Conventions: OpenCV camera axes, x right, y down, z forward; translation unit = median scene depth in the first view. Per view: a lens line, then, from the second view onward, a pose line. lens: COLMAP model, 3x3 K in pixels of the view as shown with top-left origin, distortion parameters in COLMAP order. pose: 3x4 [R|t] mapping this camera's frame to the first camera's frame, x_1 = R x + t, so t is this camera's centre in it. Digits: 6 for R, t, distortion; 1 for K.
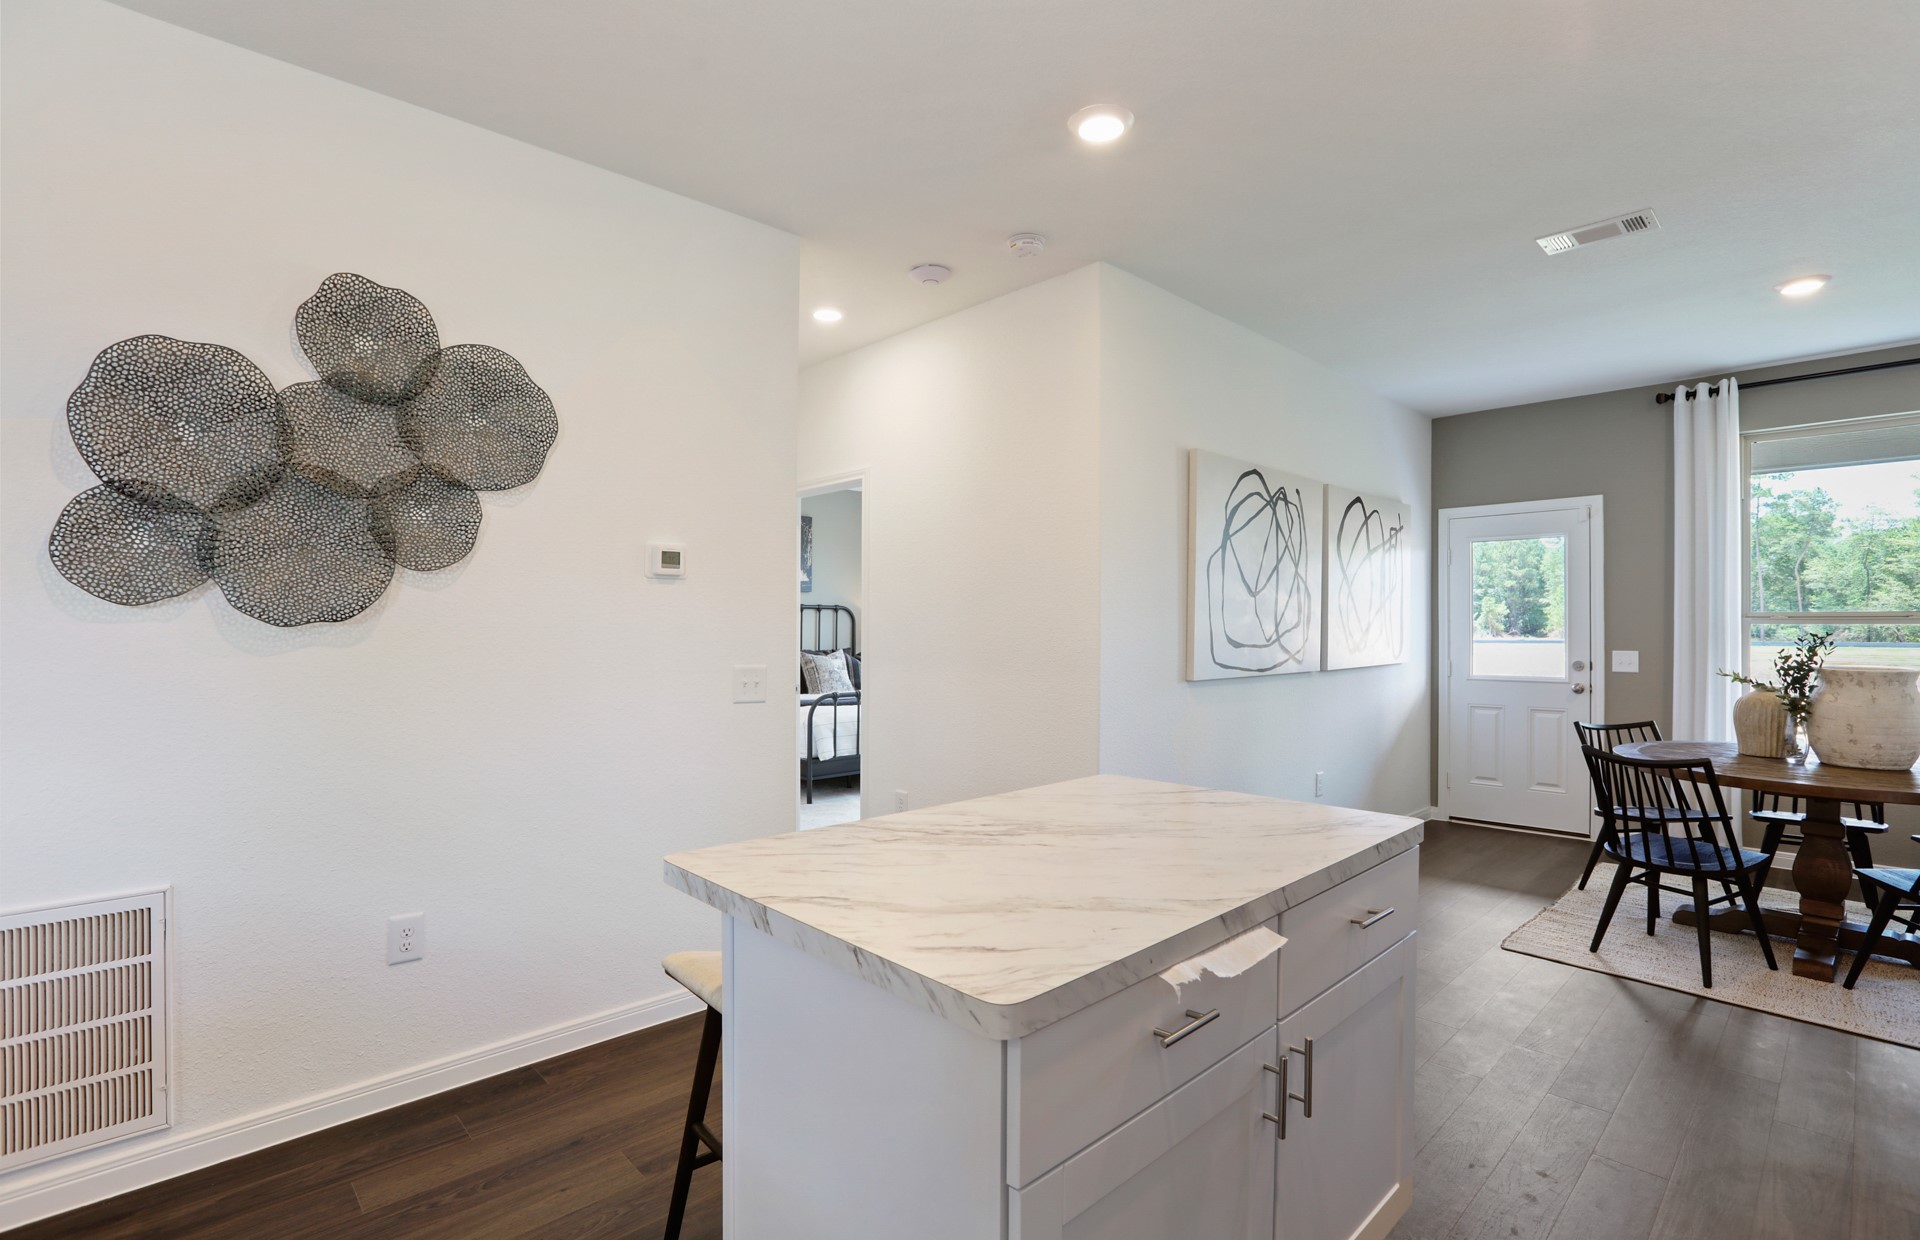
lens RADIAL K [[892.5, 0, 960.0], [0, 892.5, 627.6], [0, 0, 1]] dist [-0.038838, 0.014468]
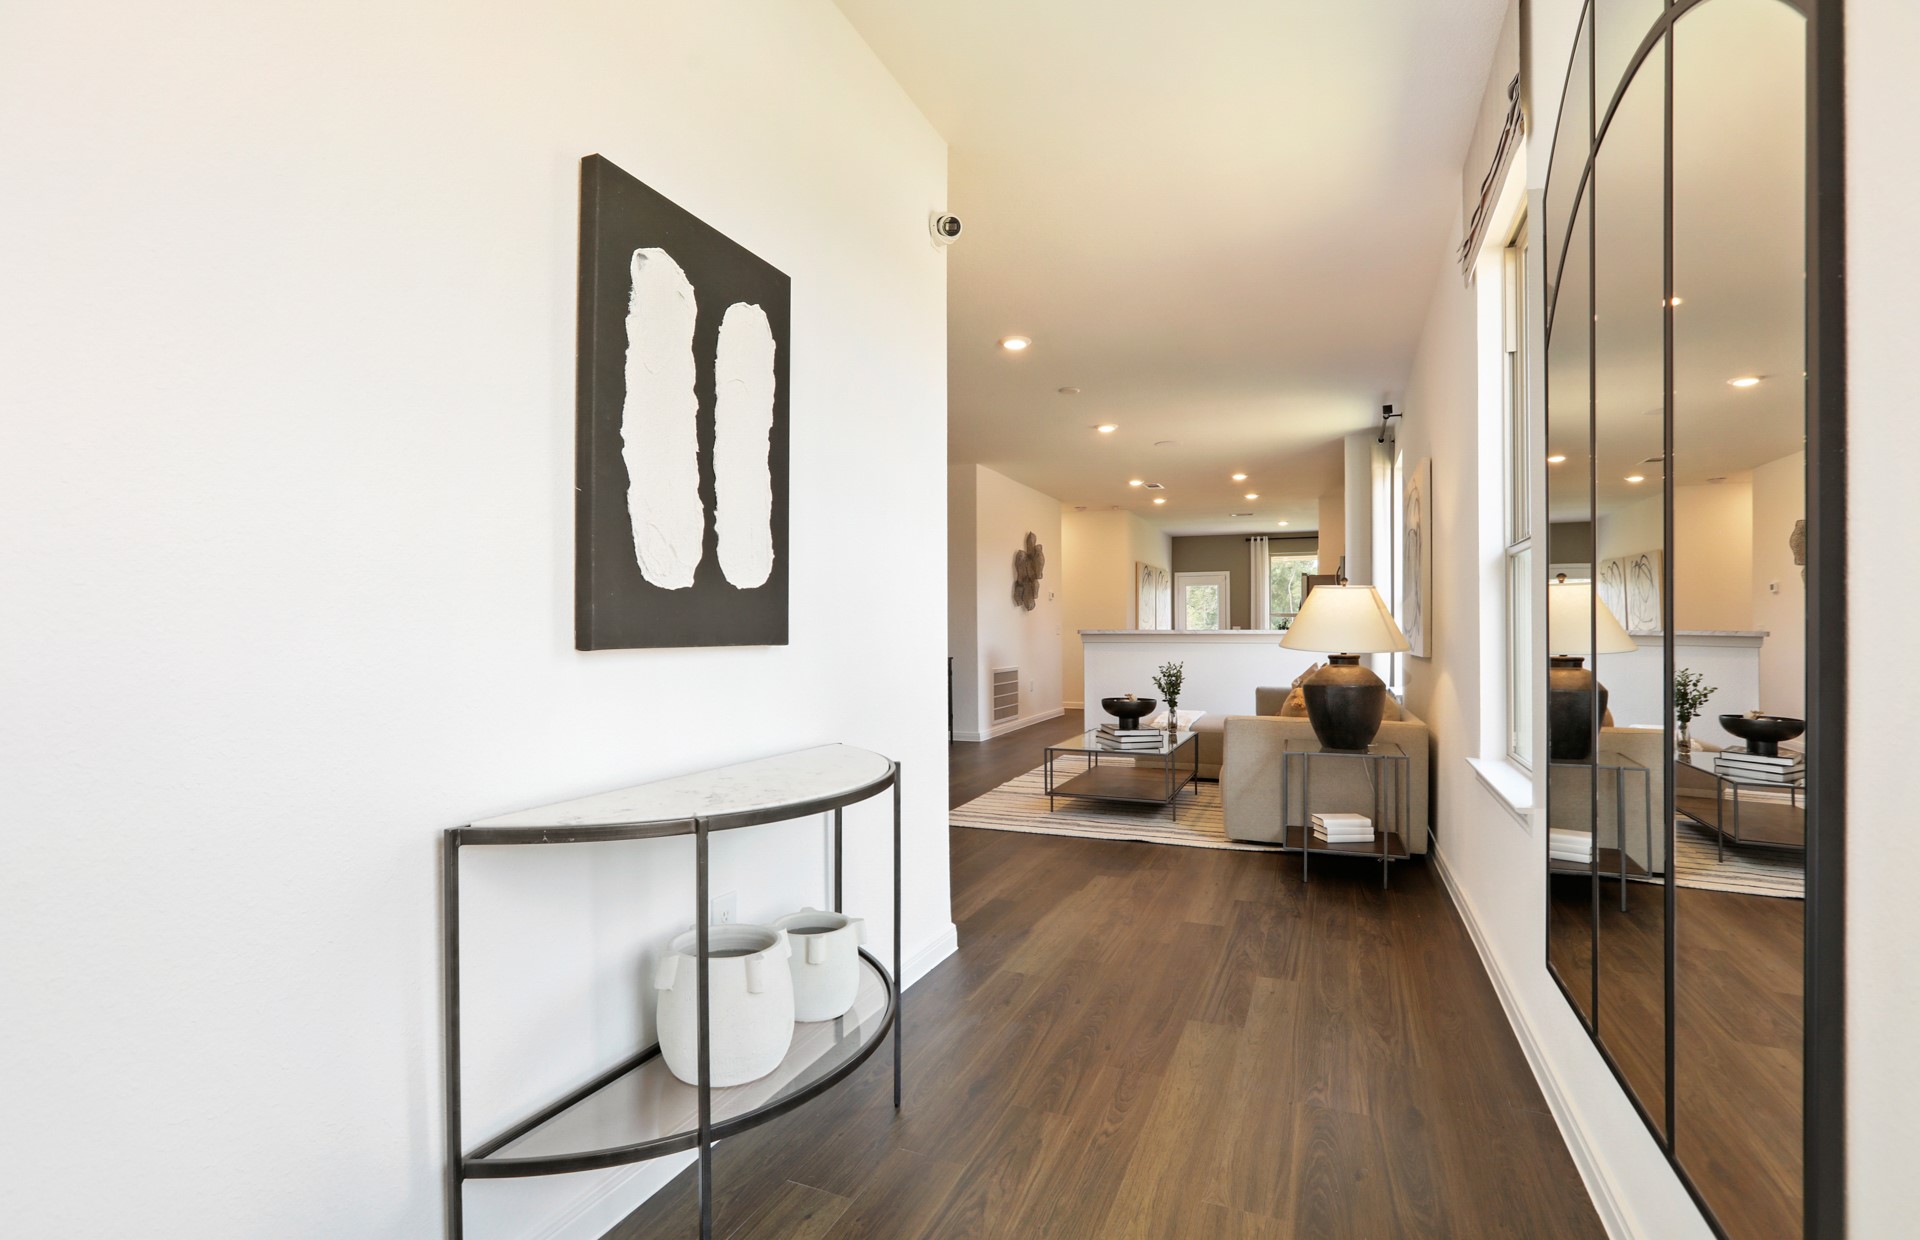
lens RADIAL K [[892.5, 0, 906.4], [0, 892.5, 621.6], [0, 0, 1]] dist [-0.038838, 0.014468]
pose [[0.937822, -0.004543, 0.347086, -1.309006], [0.011016, 0.999800, -0.016678, 0.053608], [-0.346941, 0.019465, 0.937685, -1.398128]]
